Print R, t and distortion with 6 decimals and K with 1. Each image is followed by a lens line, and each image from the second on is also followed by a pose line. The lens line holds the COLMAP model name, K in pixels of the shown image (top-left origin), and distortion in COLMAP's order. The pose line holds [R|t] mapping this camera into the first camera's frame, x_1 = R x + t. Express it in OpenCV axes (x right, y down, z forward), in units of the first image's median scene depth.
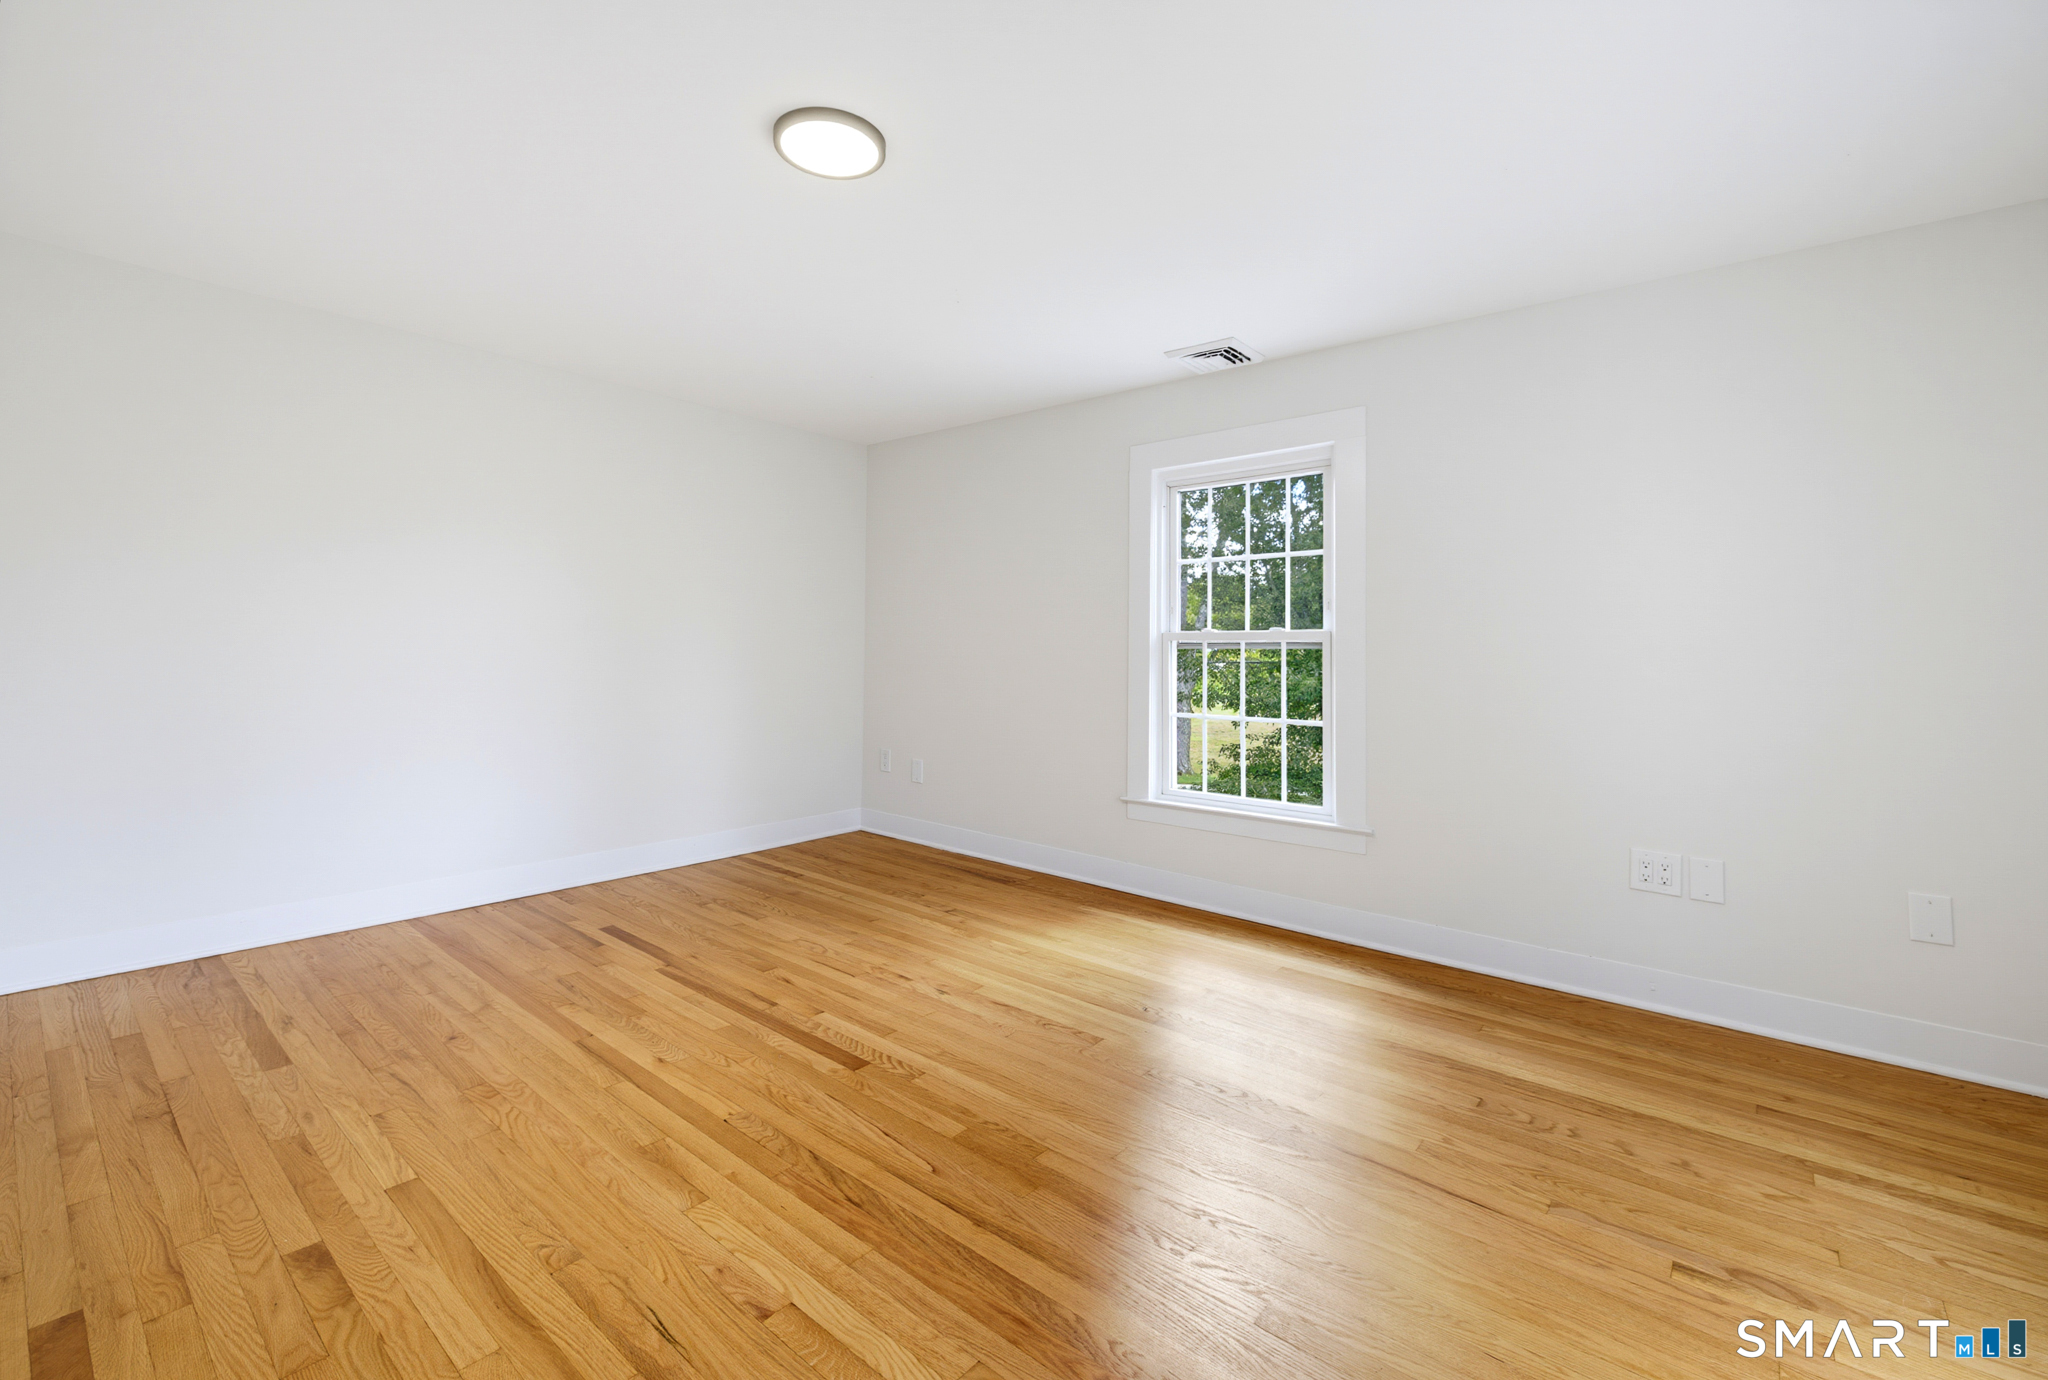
lens RADIAL K [[891.4, 0, 1023.1], [0, 891.4, 636.4], [0, 0, 1]] dist [0.000310, -0.000052]
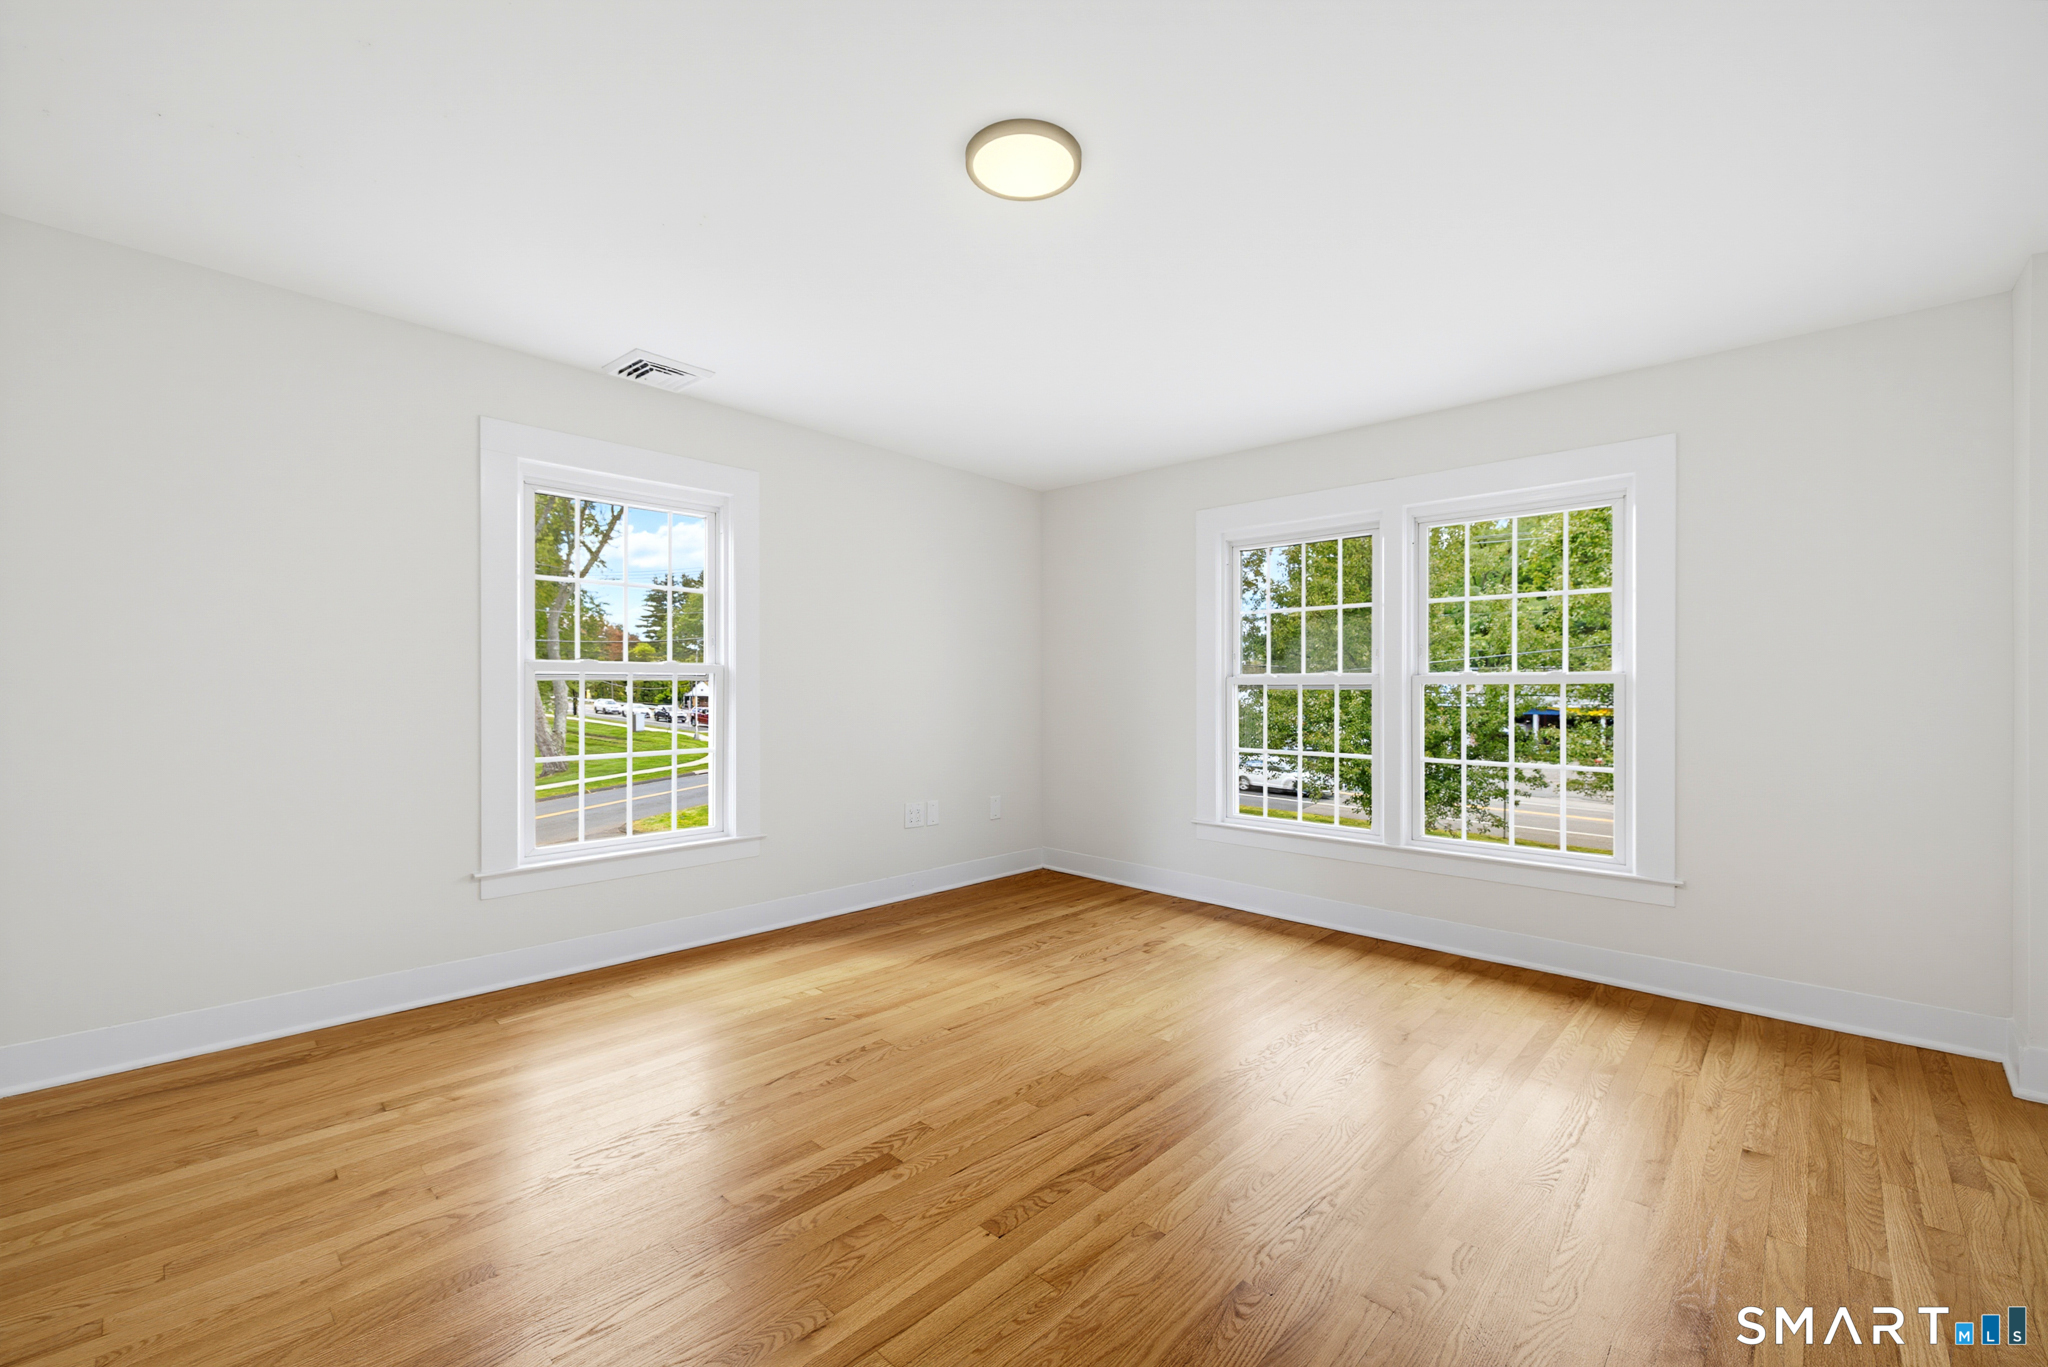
lens RADIAL K [[860.3, 0, 1024.0], [0, 860.3, 683.5], [0, 0, 1]] dist [-0.001147, -0.000175]
pose [[0.055263, -0.010437, 0.998417, -1.011602], [-0.014880, 0.999826, 0.011275, -0.000793], [-0.998361, -0.015480, 0.055098, 0.821953]]
